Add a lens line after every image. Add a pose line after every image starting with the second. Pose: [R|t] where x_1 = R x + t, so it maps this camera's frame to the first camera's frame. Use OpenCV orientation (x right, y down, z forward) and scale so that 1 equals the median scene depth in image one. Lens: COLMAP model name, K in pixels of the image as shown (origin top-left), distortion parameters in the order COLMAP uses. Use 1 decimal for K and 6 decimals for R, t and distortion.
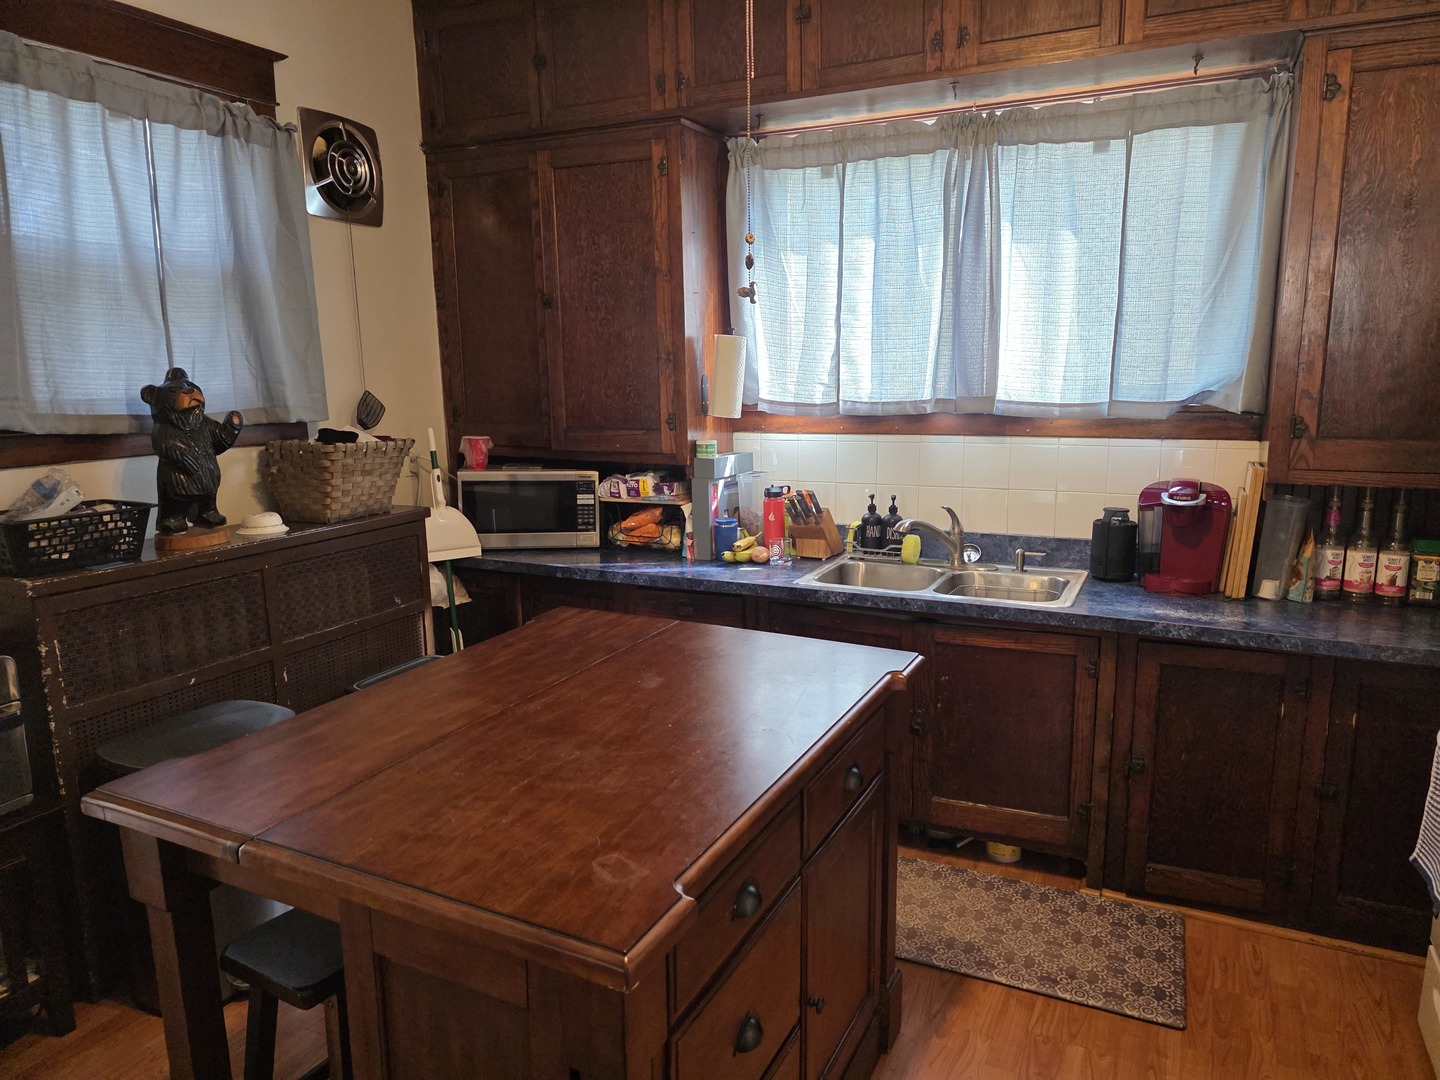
lens RADIAL K [[959.9, 0, 723.9], [0, 959.9, 540.7], [0, 0, 1]] dist [0.004692, -0.004232]
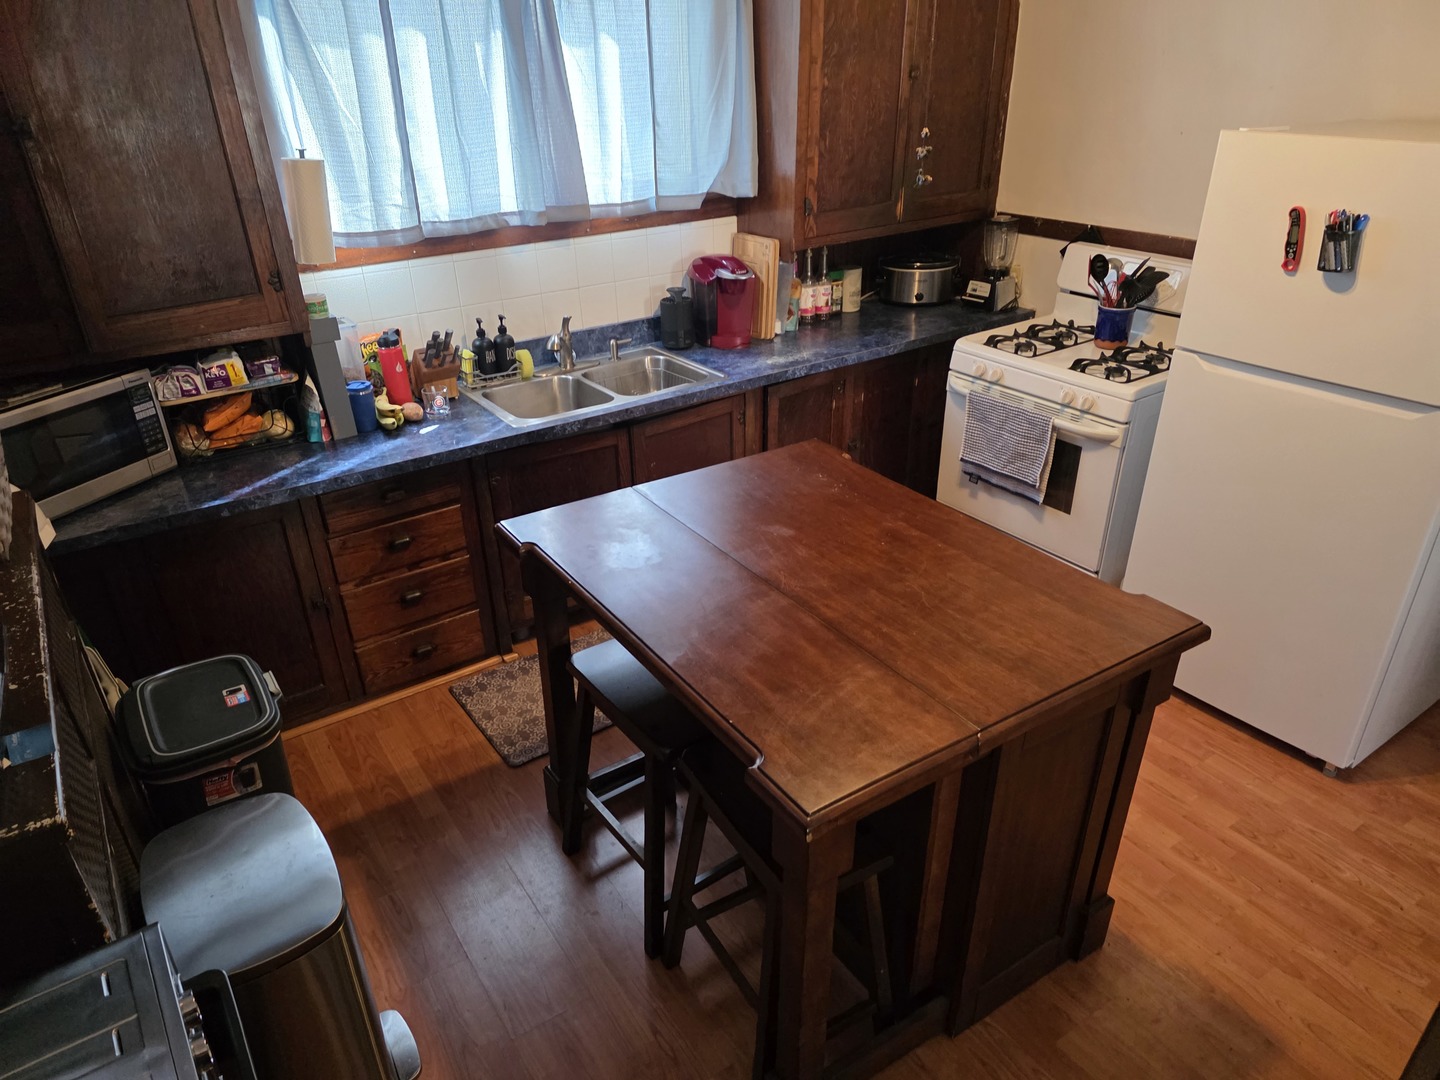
lens RADIAL K [[959.9, 0, 722.4], [0, 959.9, 547.2], [0, 0, 1]] dist [0.004692, -0.004232]
pose [[0.483753, -0.397182, 0.779891, -0.578793], [0.170612, 0.916796, 0.361077, -0.145750], [-0.858414, -0.041613, 0.511267, 0.281075]]
